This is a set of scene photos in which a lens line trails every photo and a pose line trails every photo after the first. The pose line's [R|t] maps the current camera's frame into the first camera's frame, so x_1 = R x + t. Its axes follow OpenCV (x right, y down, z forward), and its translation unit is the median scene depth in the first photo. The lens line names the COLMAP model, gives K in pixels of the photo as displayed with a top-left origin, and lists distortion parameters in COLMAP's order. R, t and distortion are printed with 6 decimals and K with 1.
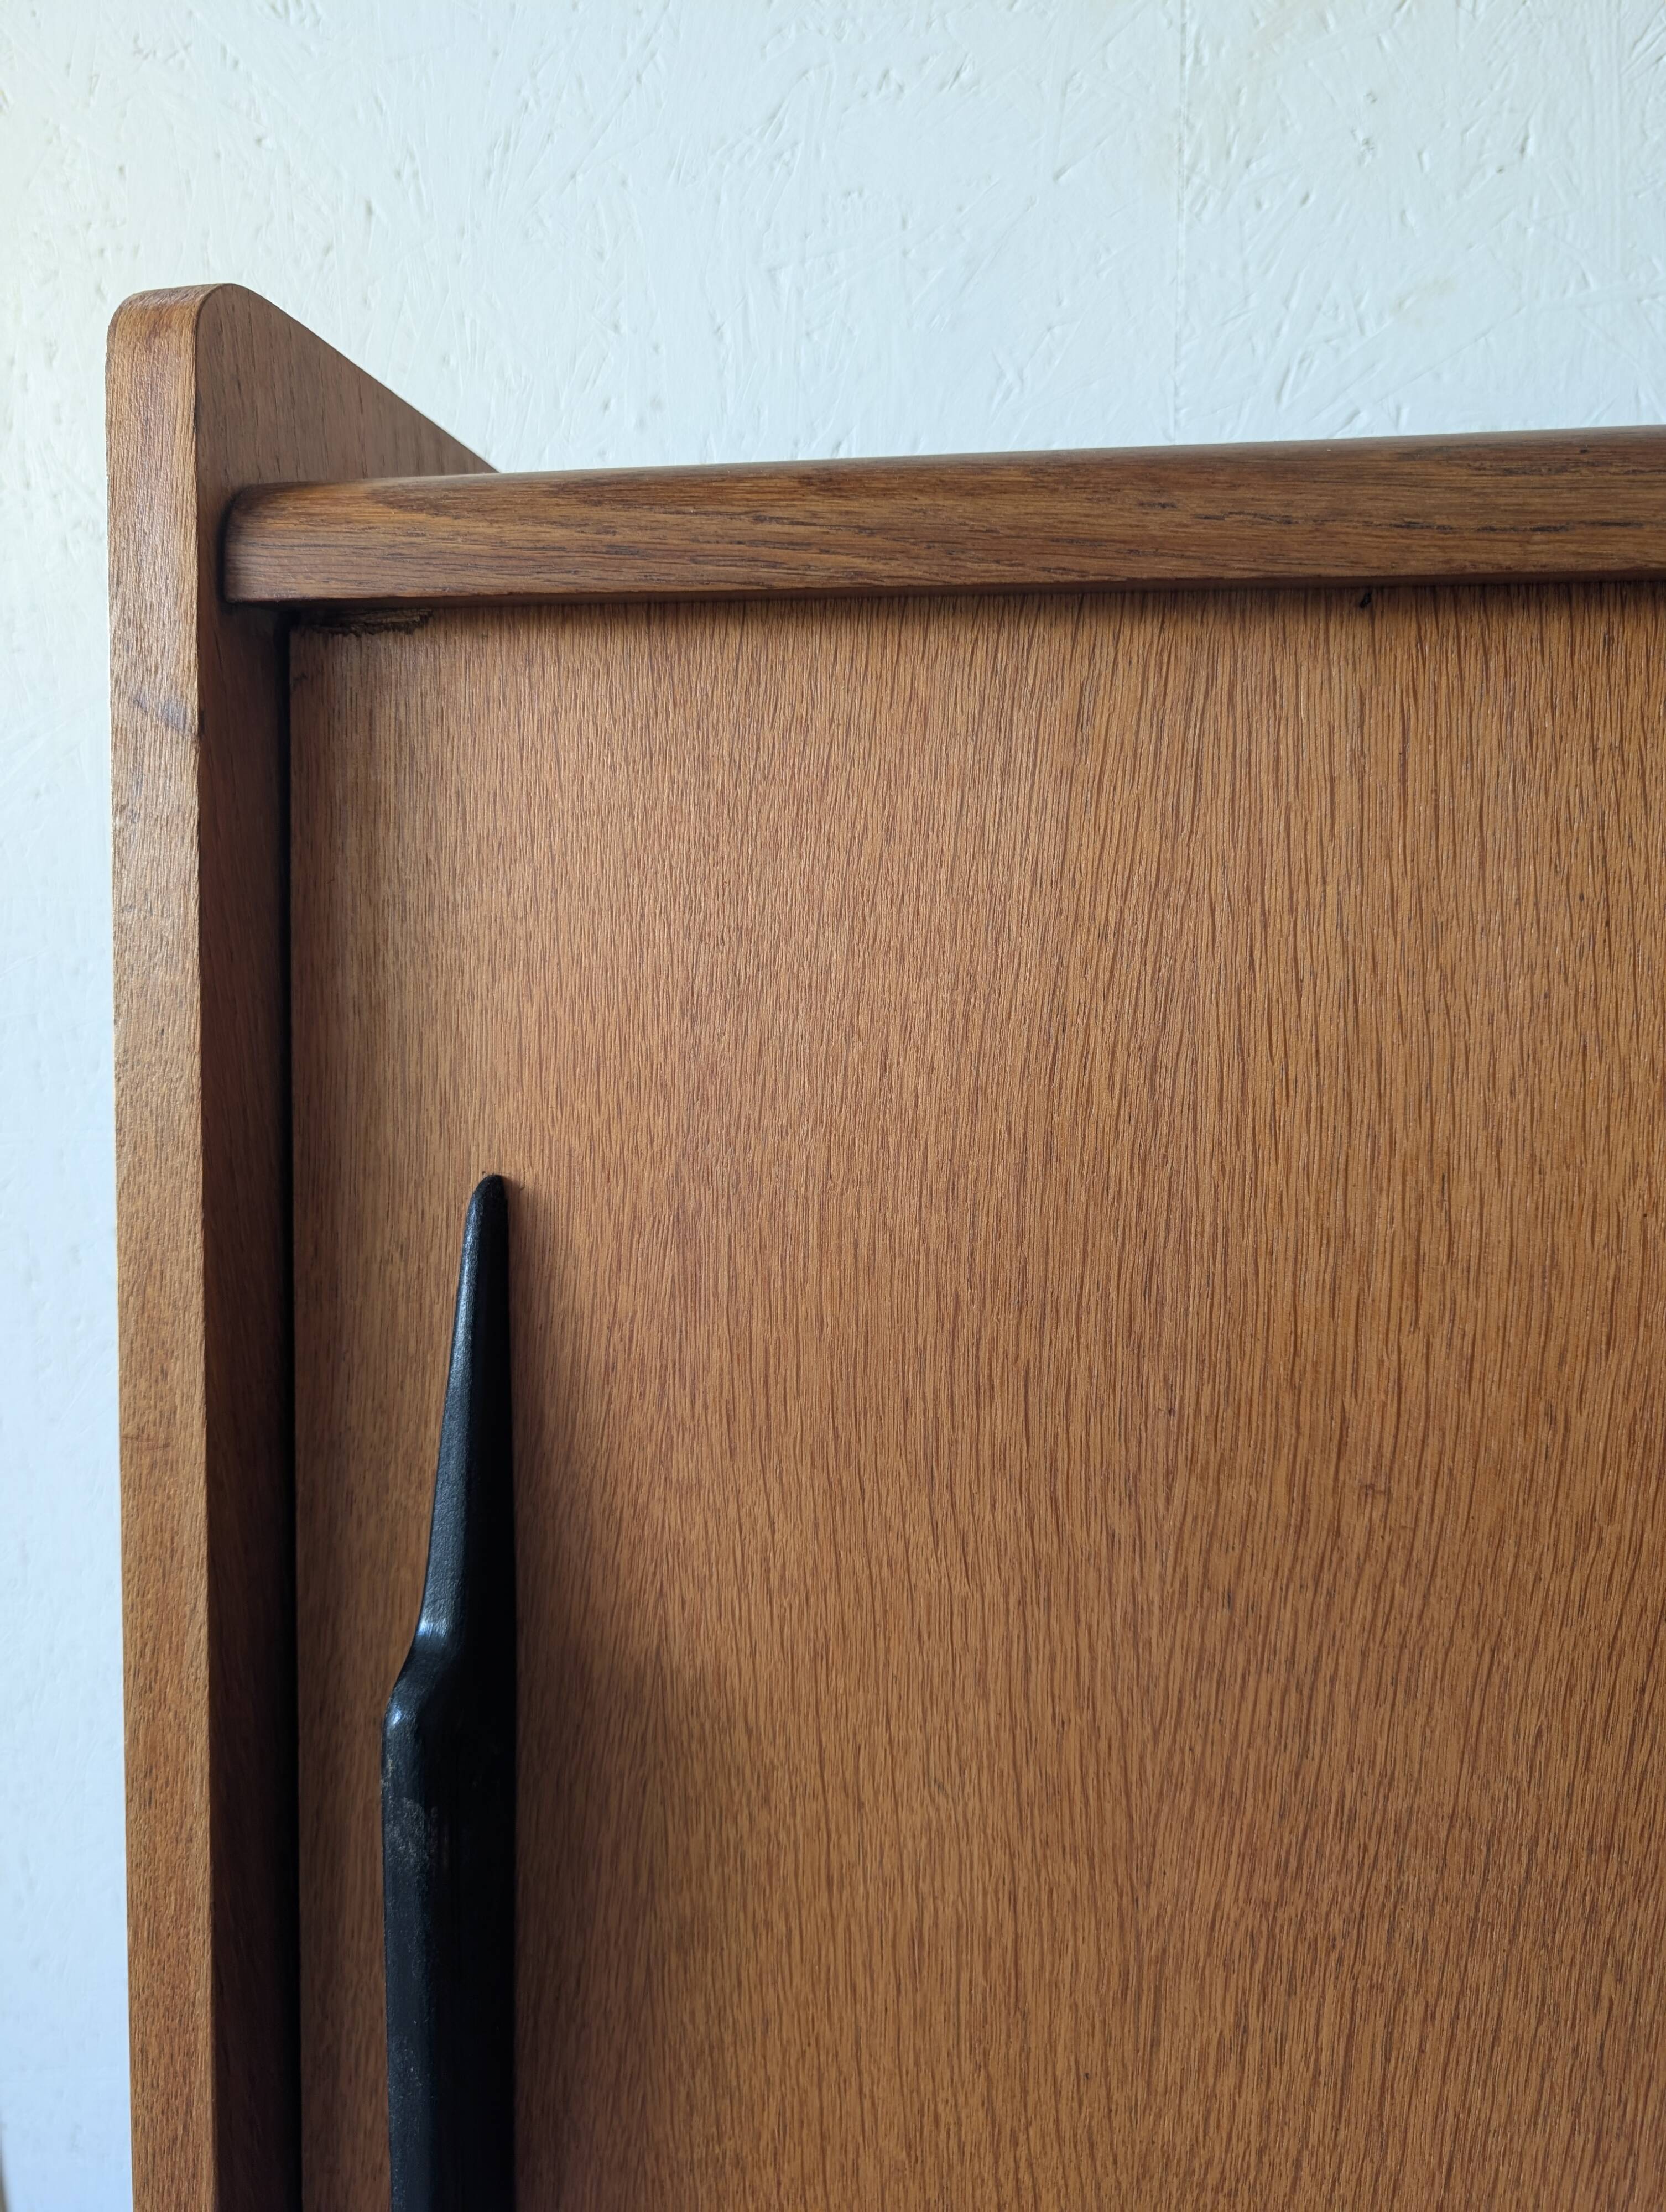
lens RADIAL K [[1787.3, 0, 777.3], [0, 1787.3, 1156.3], [0, 0, 1]] dist [-0.038947, -0.003970]
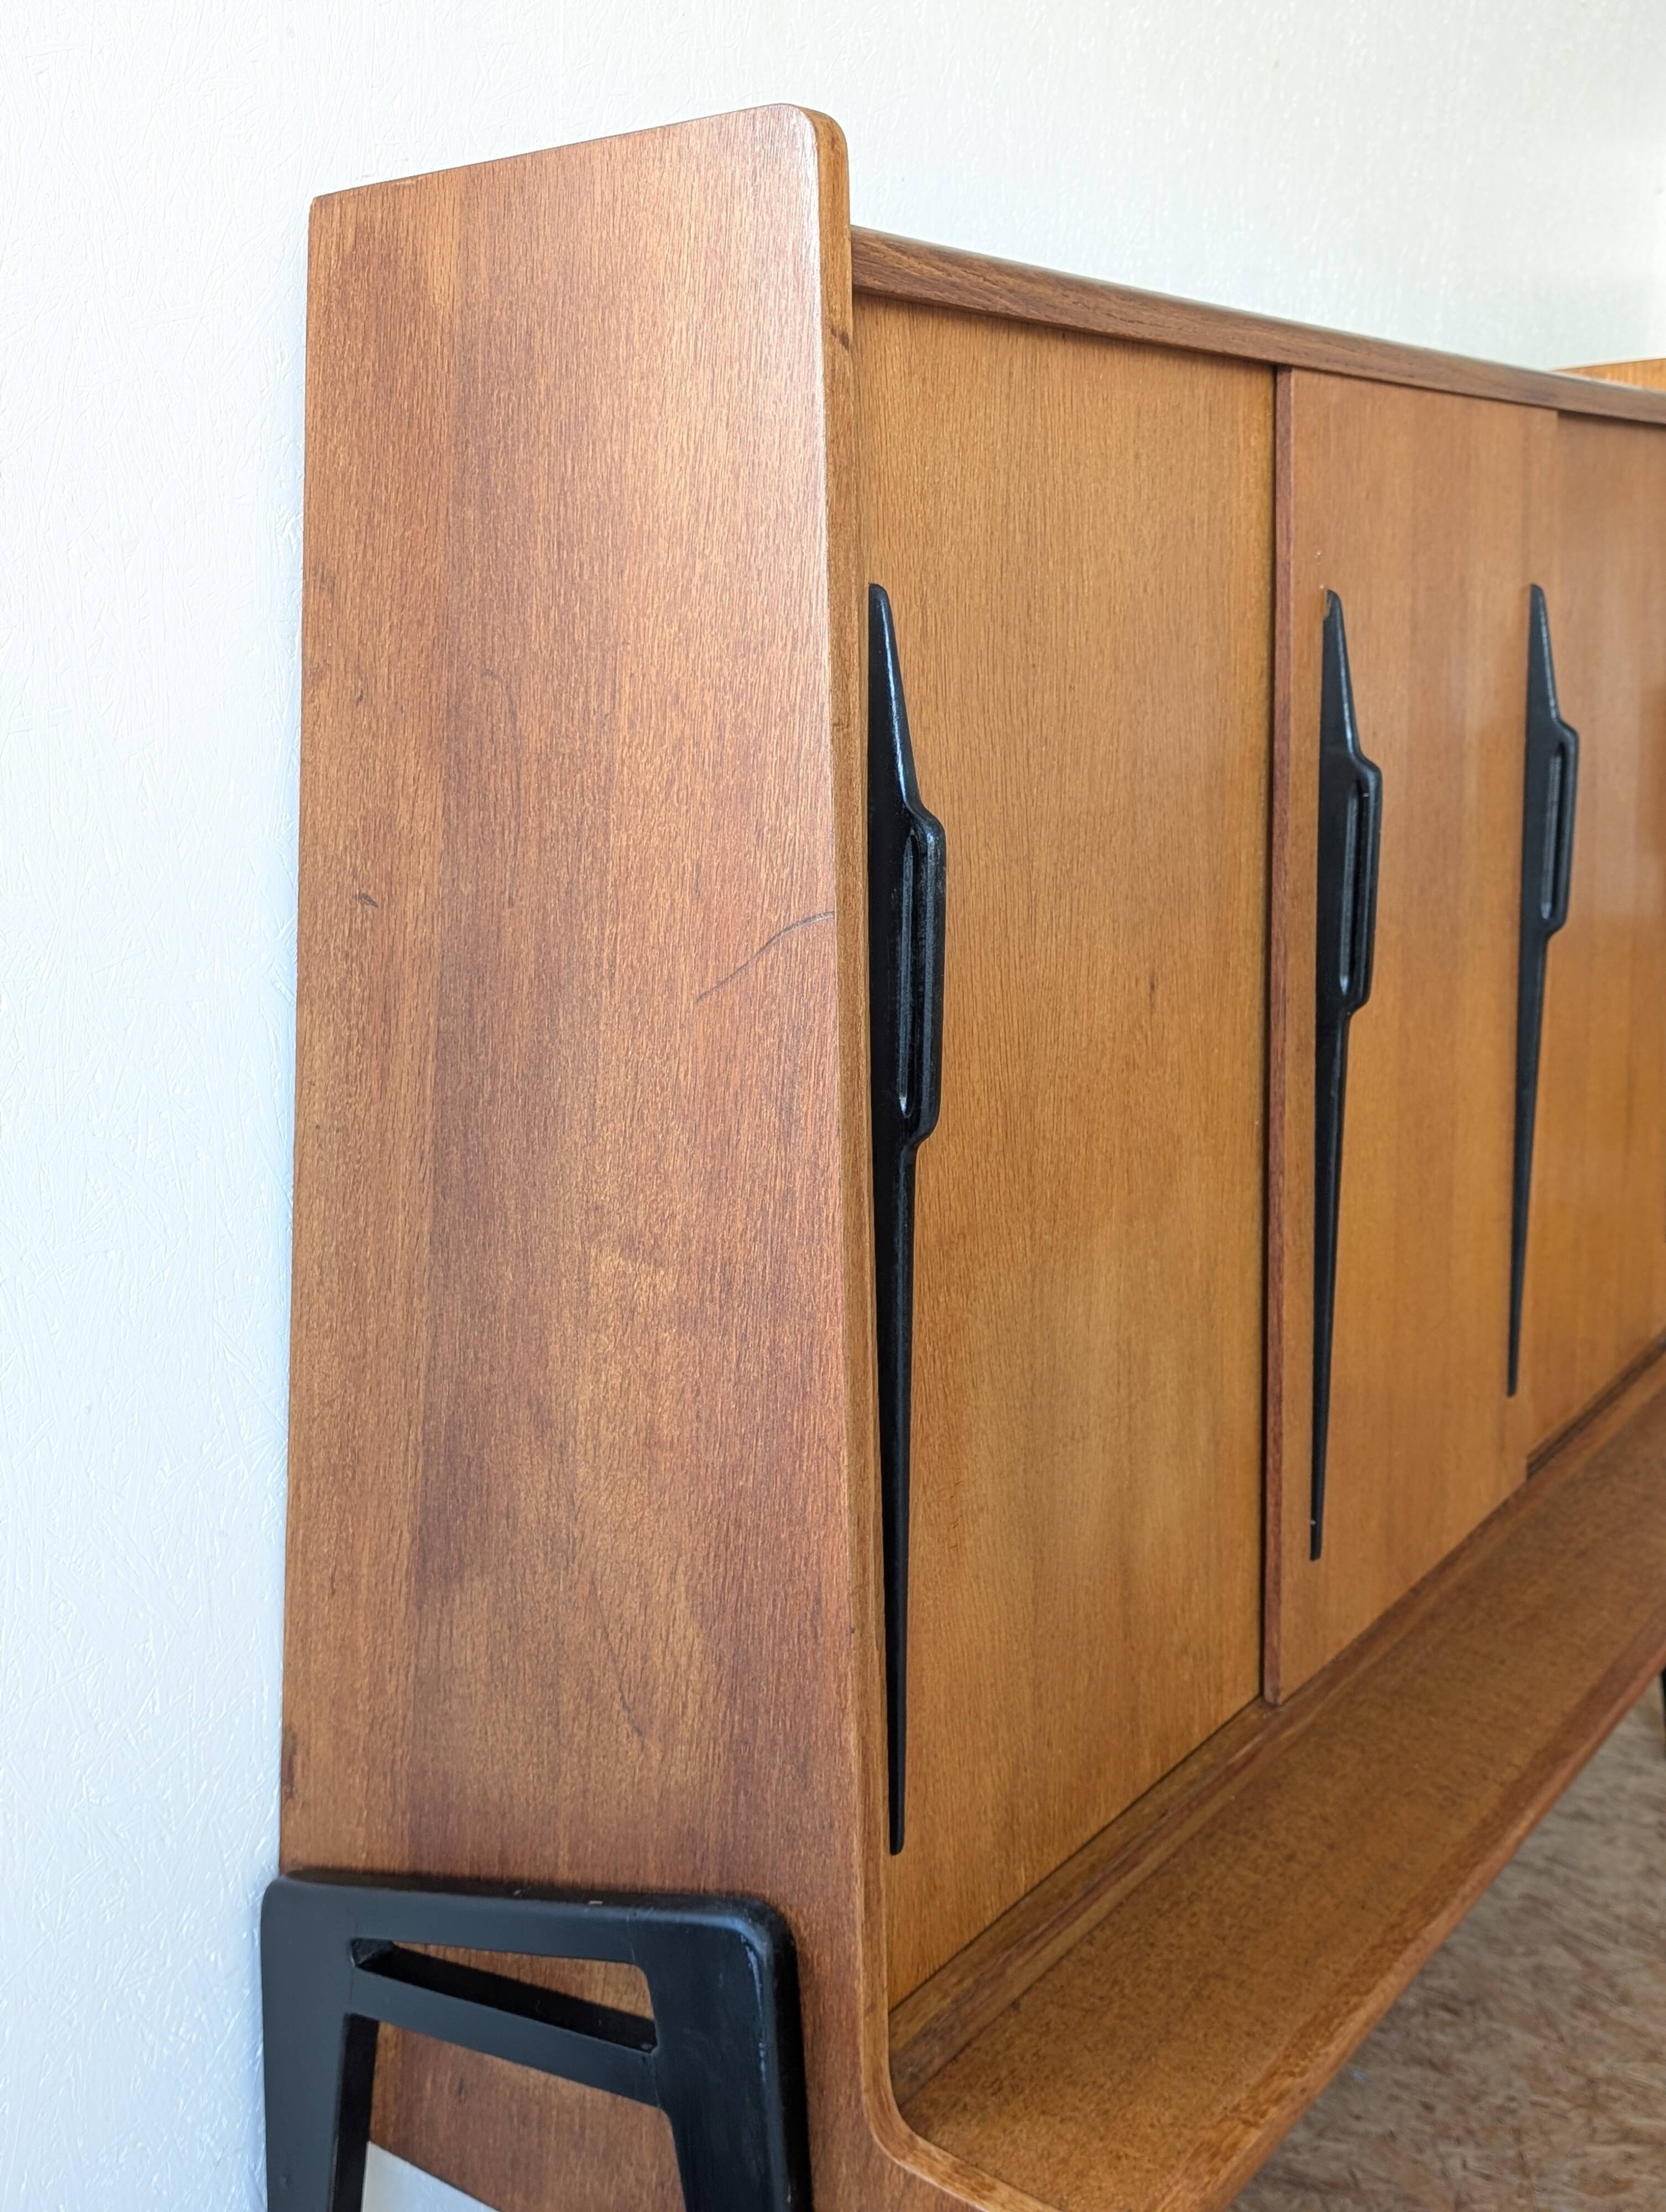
lens RADIAL K [[2468.8, 0, 828.3], [0, 2468.8, 1077.9], [0, 0, 1]] dist [0.008286, 0.000000]
pose [[0.325452, -0.210515, 0.921827, -3.115343], [0.109392, 0.976738, 0.184434, 0.041075], [-0.939210, 0.040816, 0.340910, 0.126682]]
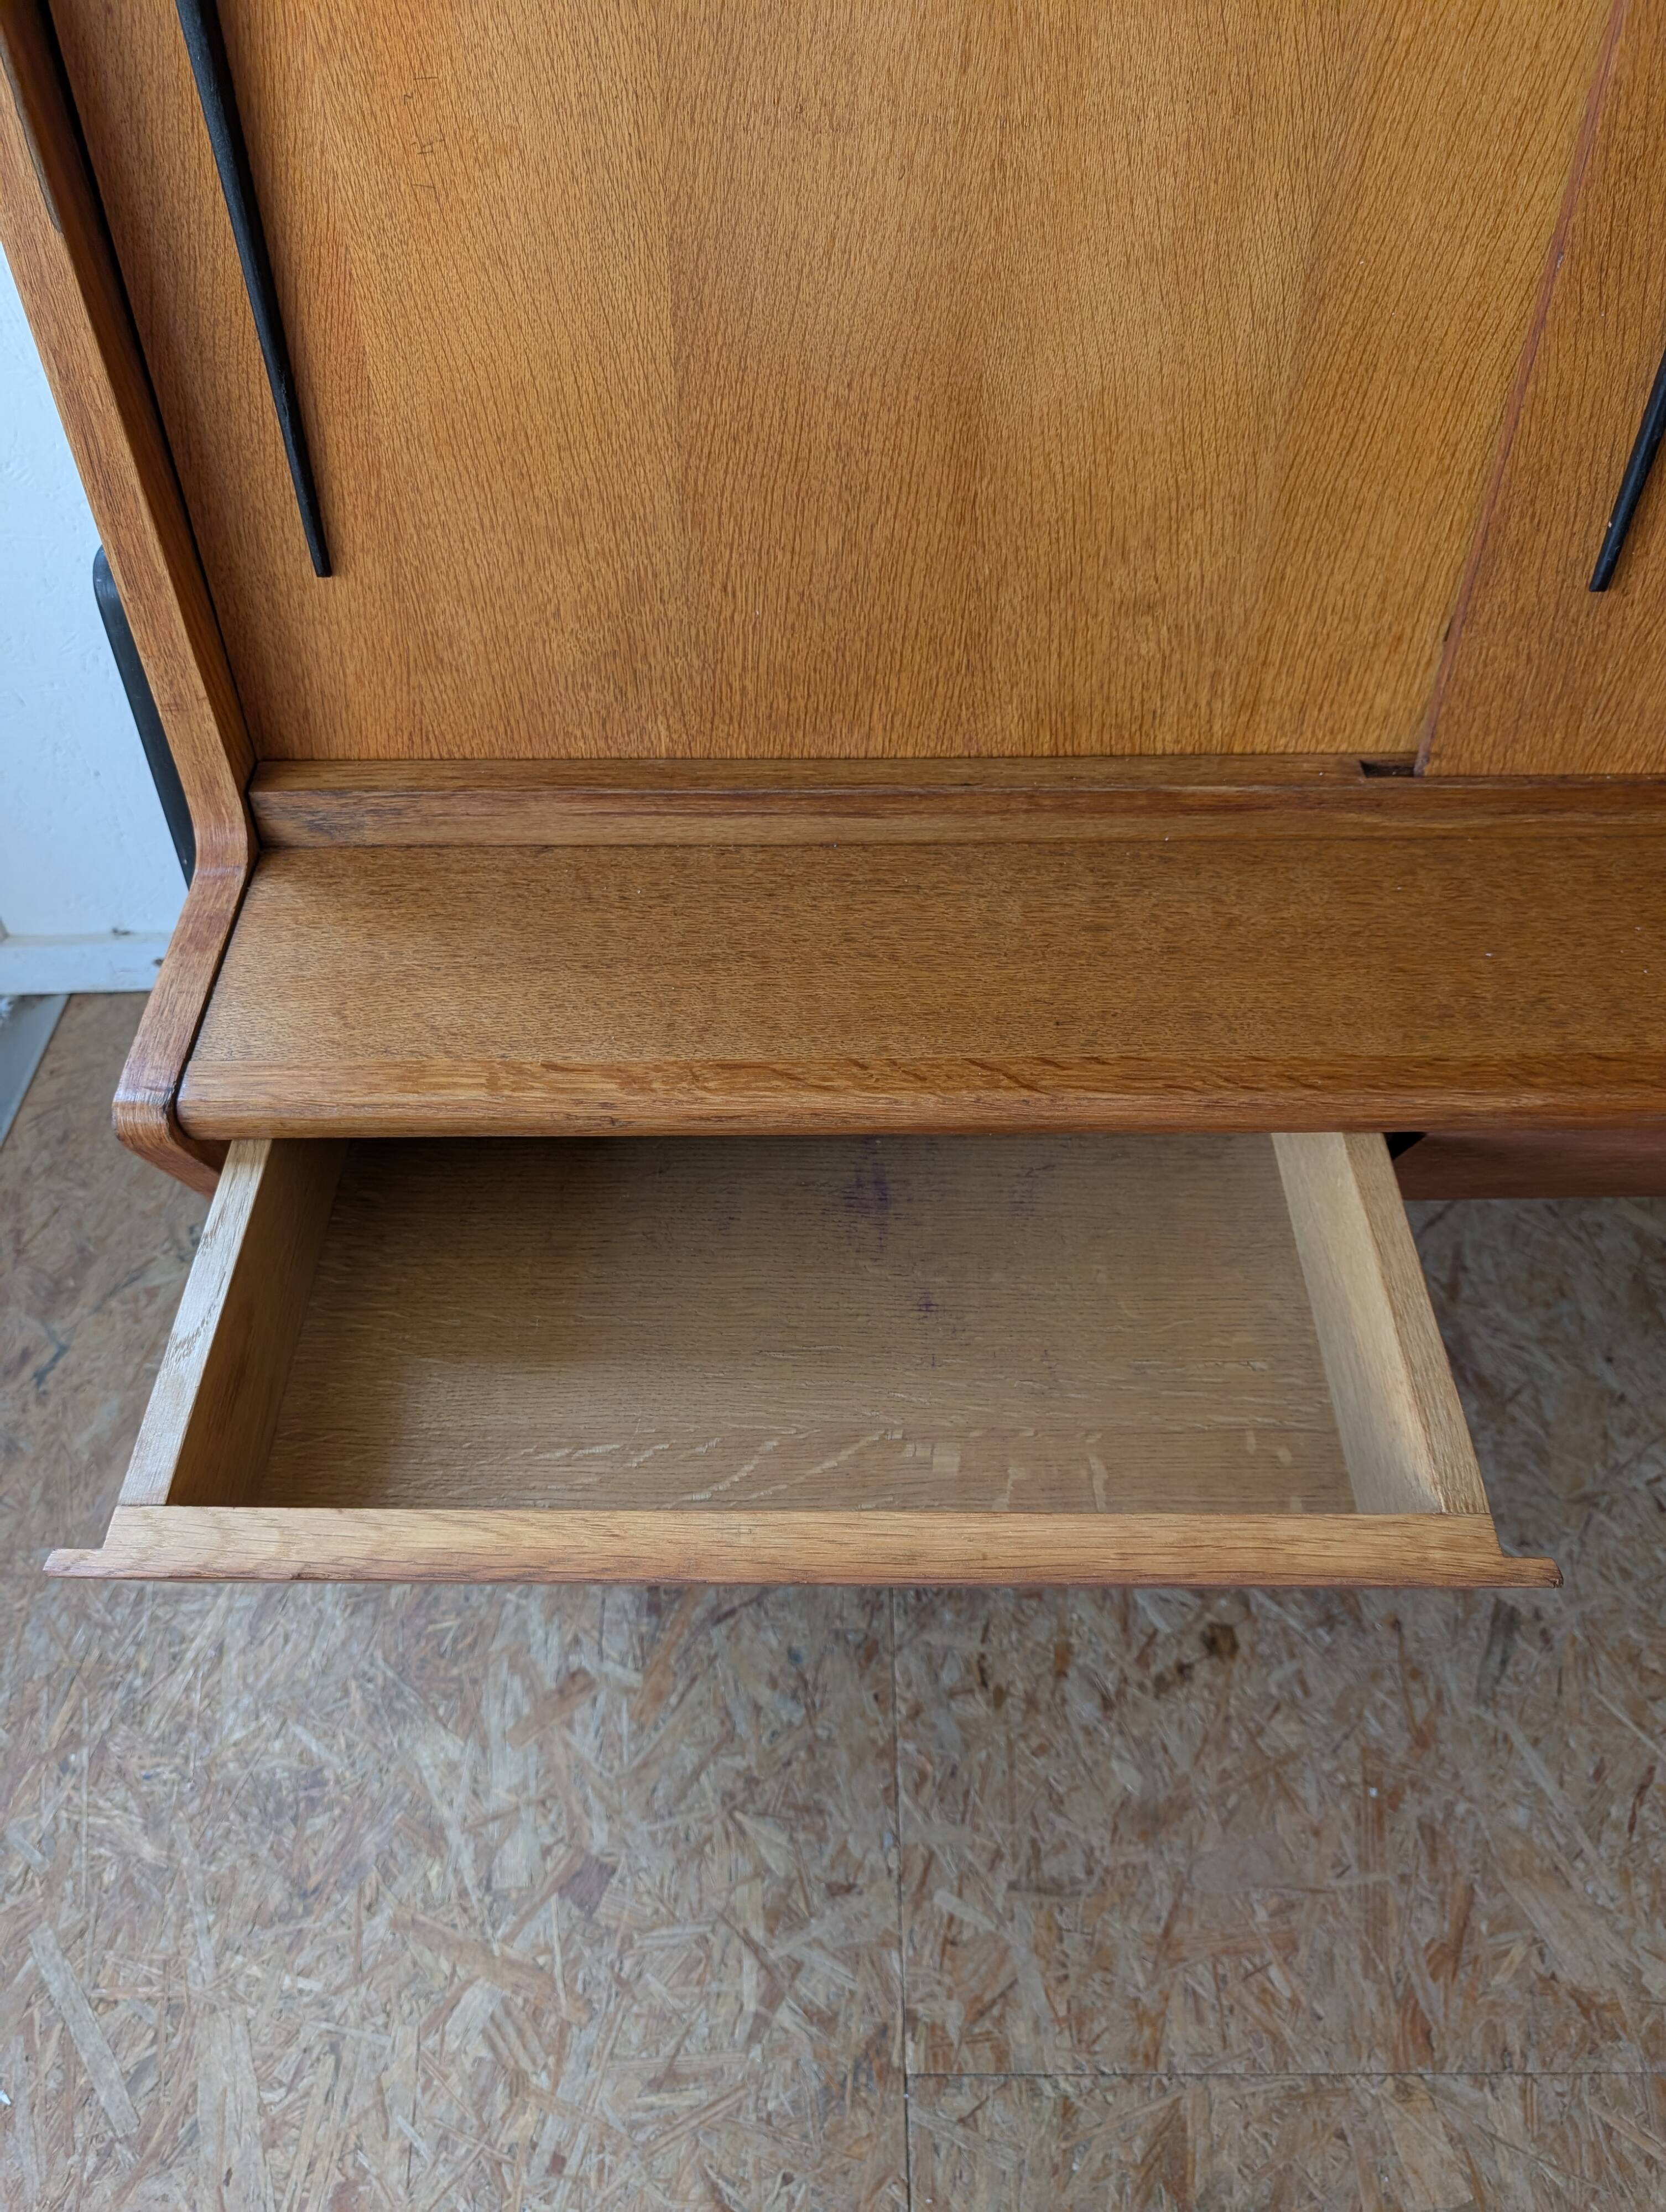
lens RADIAL K [[1630.2, 0, 811.8], [0, 1630.2, 1112.0], [0, 0, 1]] dist [0.010138, -0.003040]
pose [[0.962635, -0.210451, 0.170422, -0.131226], [0.062227, 0.784392, 0.617137, 1.090857], [-0.263554, -0.583473, 0.768179, -0.618670]]
